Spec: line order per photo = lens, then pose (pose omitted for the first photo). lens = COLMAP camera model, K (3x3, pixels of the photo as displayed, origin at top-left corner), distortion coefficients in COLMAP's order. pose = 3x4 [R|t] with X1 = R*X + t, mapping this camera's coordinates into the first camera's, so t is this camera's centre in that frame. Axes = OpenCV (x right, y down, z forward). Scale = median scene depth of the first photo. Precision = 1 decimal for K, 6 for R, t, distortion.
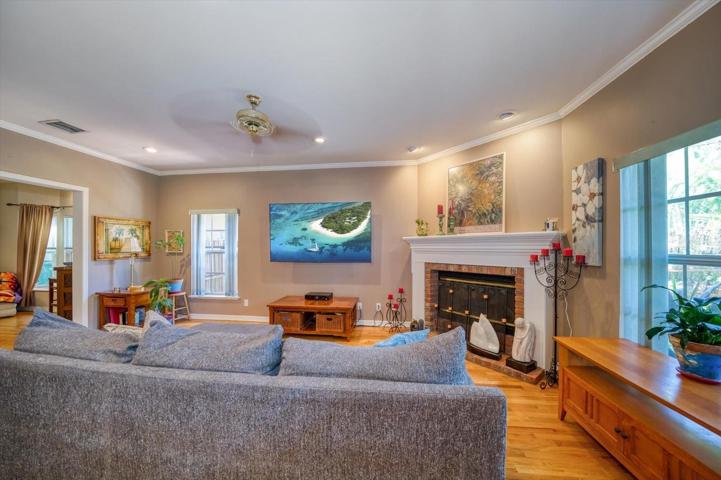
lens RADIAL K [[261.9, 0, 354.4], [0, 261.9, 244.1], [0, 0, 1]] dist [0.000979, 0.000085]
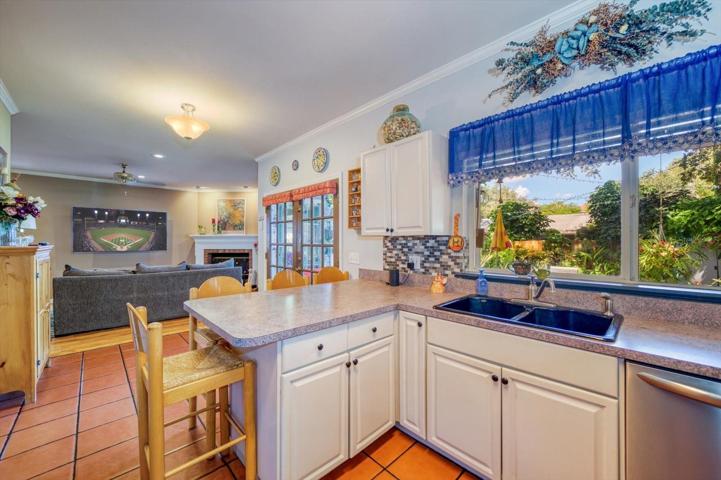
lens RADIAL K [[280.5, 0, 357.6], [0, 280.5, 238.2], [0, 0, 1]] dist [-0.001497, 0.000075]
pose [[0.619614, 0.004378, 0.784895, -0.712013], [-0.007019, 0.999975, -0.000037, -0.015916], [-0.784875, -0.005487, 0.619629, -1.240189]]
